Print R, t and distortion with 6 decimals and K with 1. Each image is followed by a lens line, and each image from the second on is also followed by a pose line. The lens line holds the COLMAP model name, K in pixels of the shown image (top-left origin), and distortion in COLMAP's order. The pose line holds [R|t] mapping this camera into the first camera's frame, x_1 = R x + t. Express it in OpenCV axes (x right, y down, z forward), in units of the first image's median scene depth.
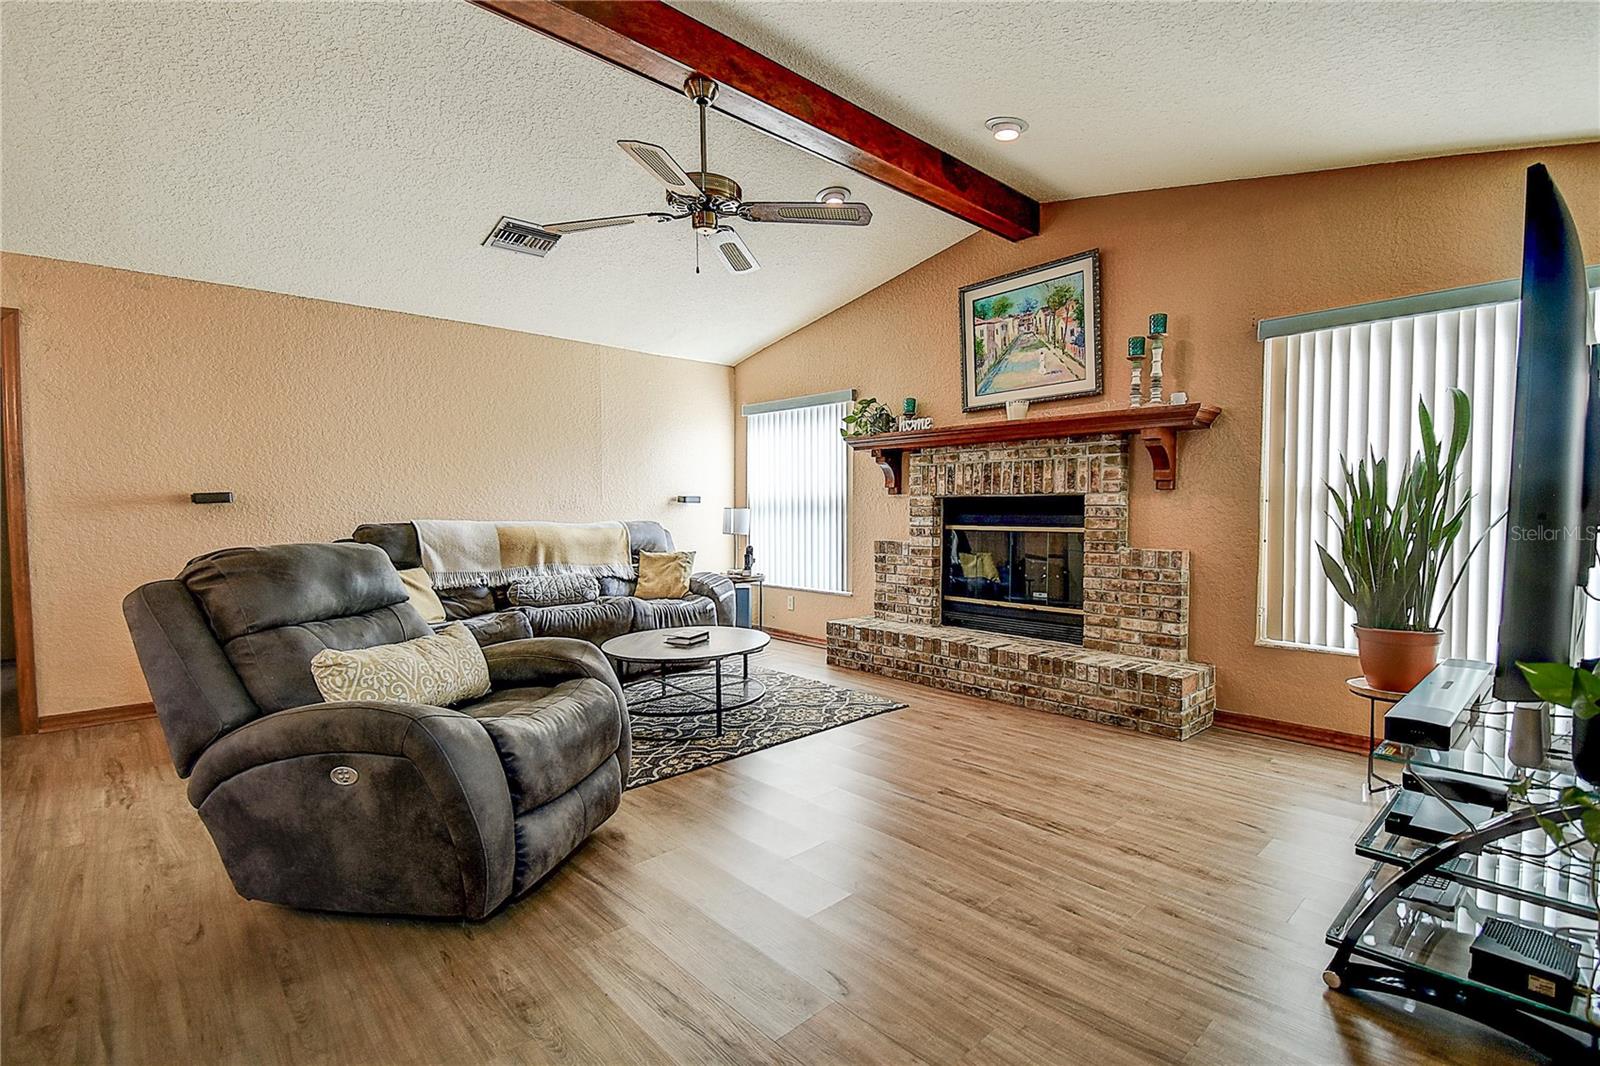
lens RADIAL K [[743.0, 0, 843.7], [0, 743.0, 529.8], [0, 0, 1]] dist [0.046903, -0.032348]
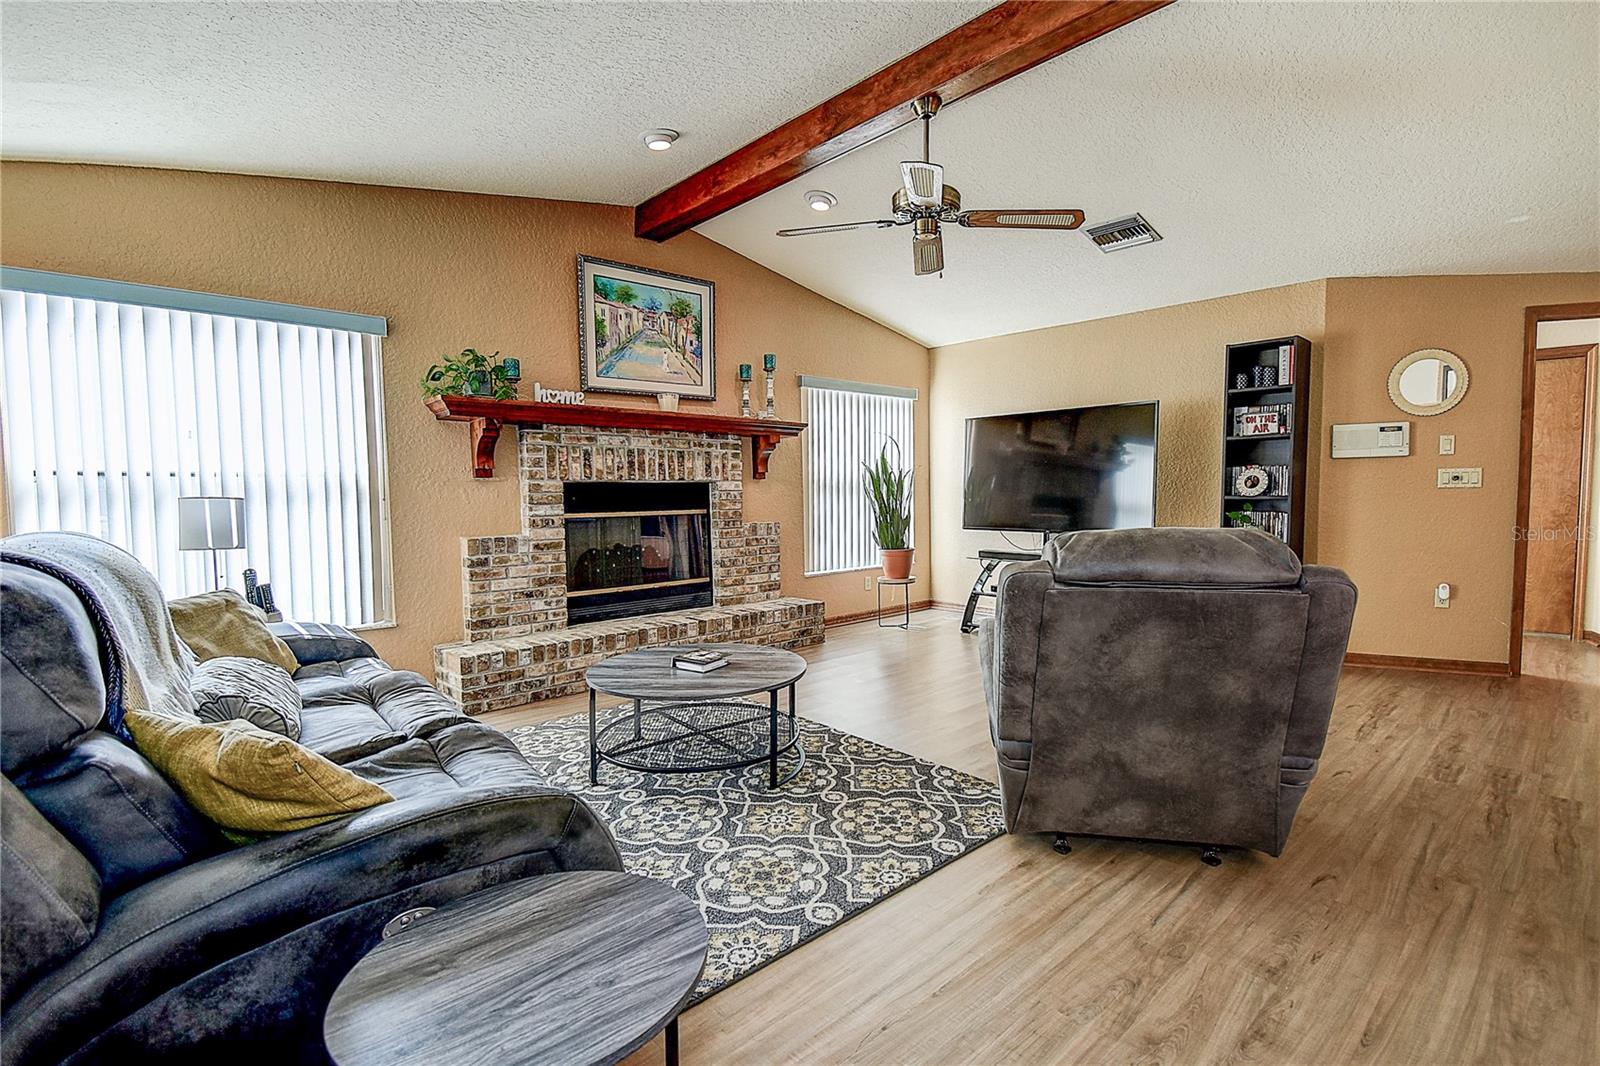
lens RADIAL K [[746.6, 0, 848.7], [0, 746.6, 533.4], [0, 0, 1]] dist [0.035582, -0.027631]
pose [[-0.000625, -0.055460, 0.998461, -0.835885], [0.040838, 0.997627, 0.055439, -0.020369], [-0.999166, 0.040810, 0.001641, 0.724087]]
